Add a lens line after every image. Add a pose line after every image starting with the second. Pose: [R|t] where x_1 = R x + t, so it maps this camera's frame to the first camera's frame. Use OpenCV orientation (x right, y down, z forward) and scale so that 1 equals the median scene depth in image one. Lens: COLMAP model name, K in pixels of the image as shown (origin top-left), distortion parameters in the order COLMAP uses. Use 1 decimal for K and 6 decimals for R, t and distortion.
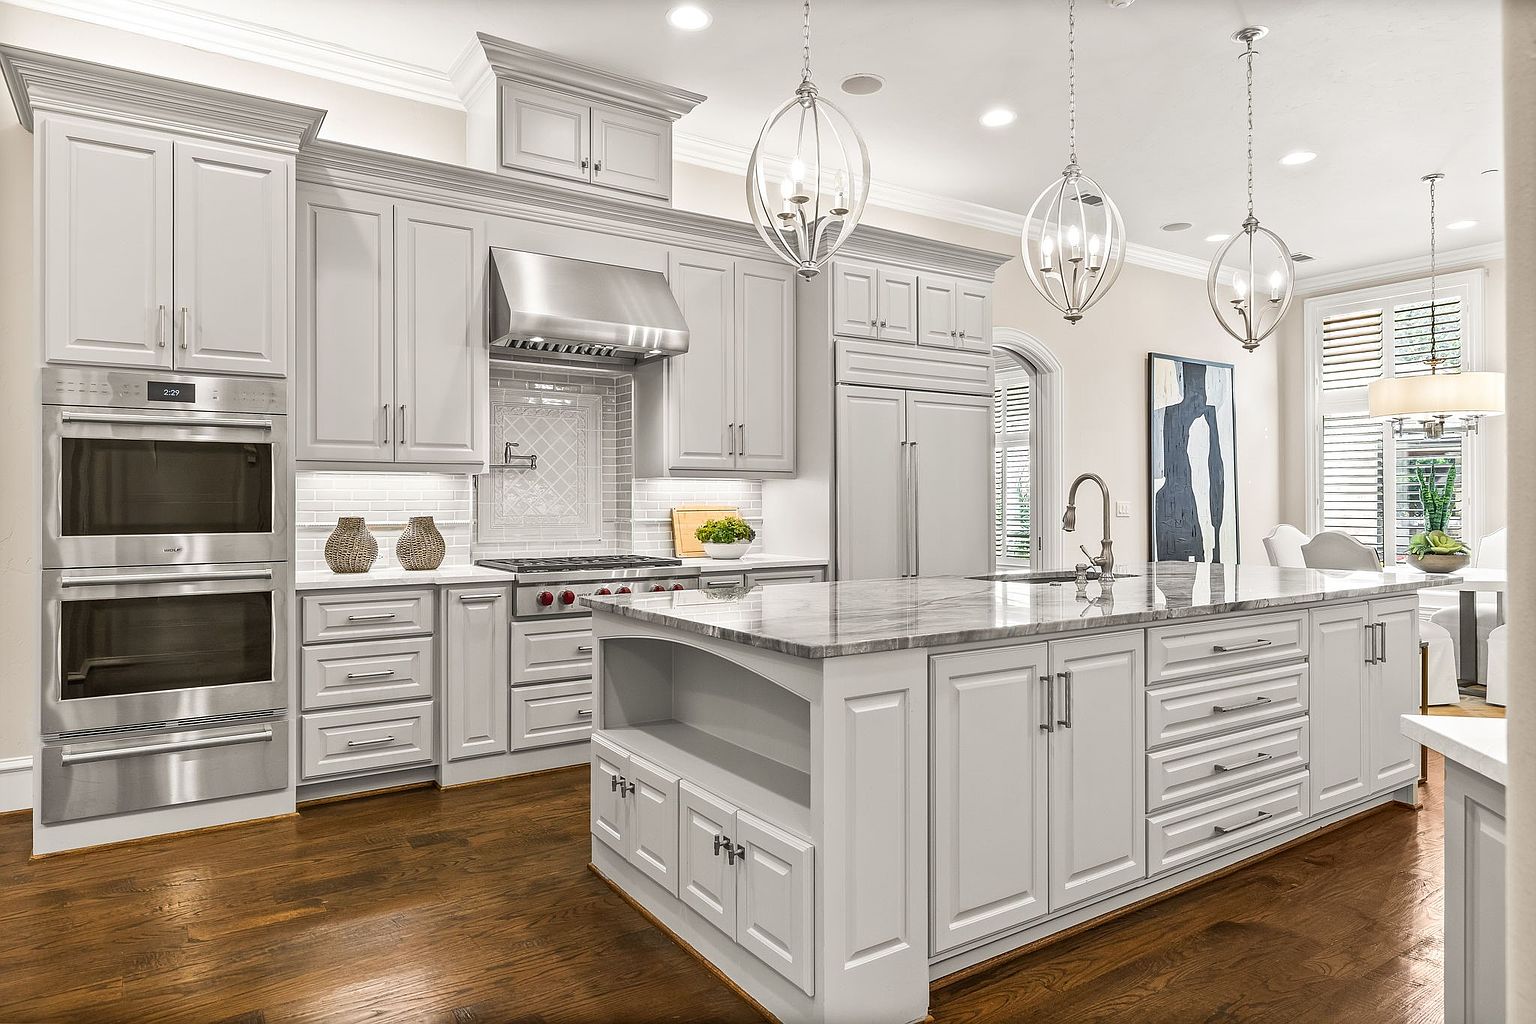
lens RADIAL K [[931.7, 0, 764.2], [0, 931.7, 498.8], [0, 0, 1]] dist [-0.004154, -0.000160]
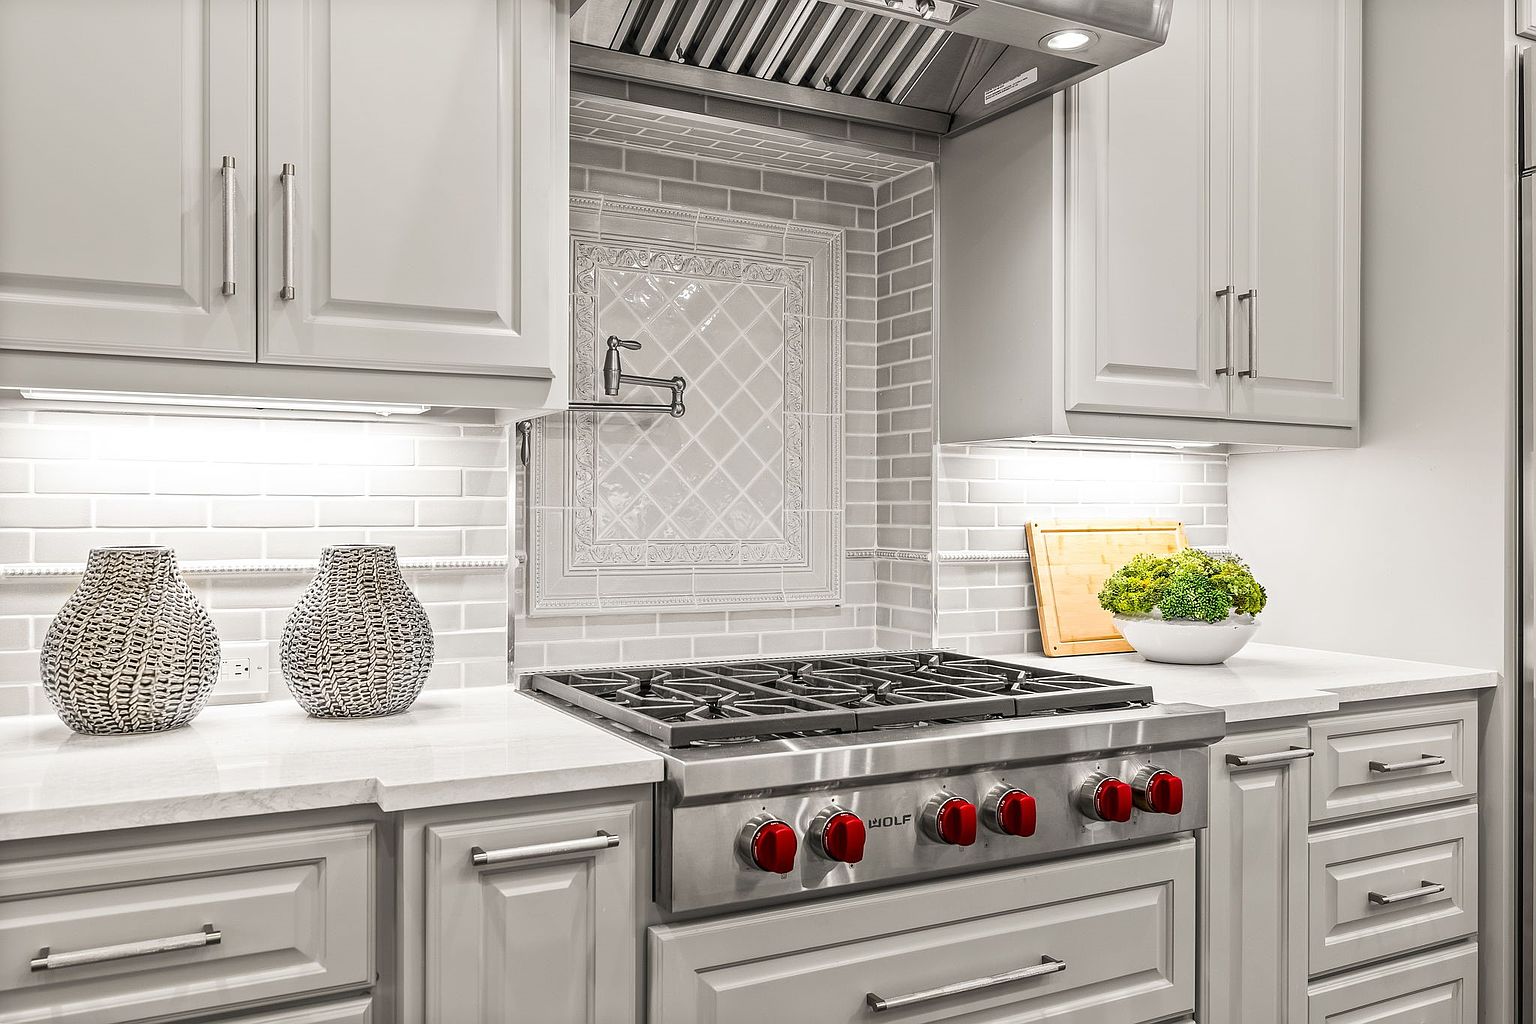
lens RADIAL K [[1218.1, 0, 770.4], [0, 1218.1, 519.3], [0, 0, 1]] dist [0.006948, 0.001901]
pose [[0.995781, 0.005684, -0.091583, -0.168909], [-0.004819, 0.999942, 0.009656, 0.004344], [0.091633, -0.009174, 0.995751, 0.531854]]
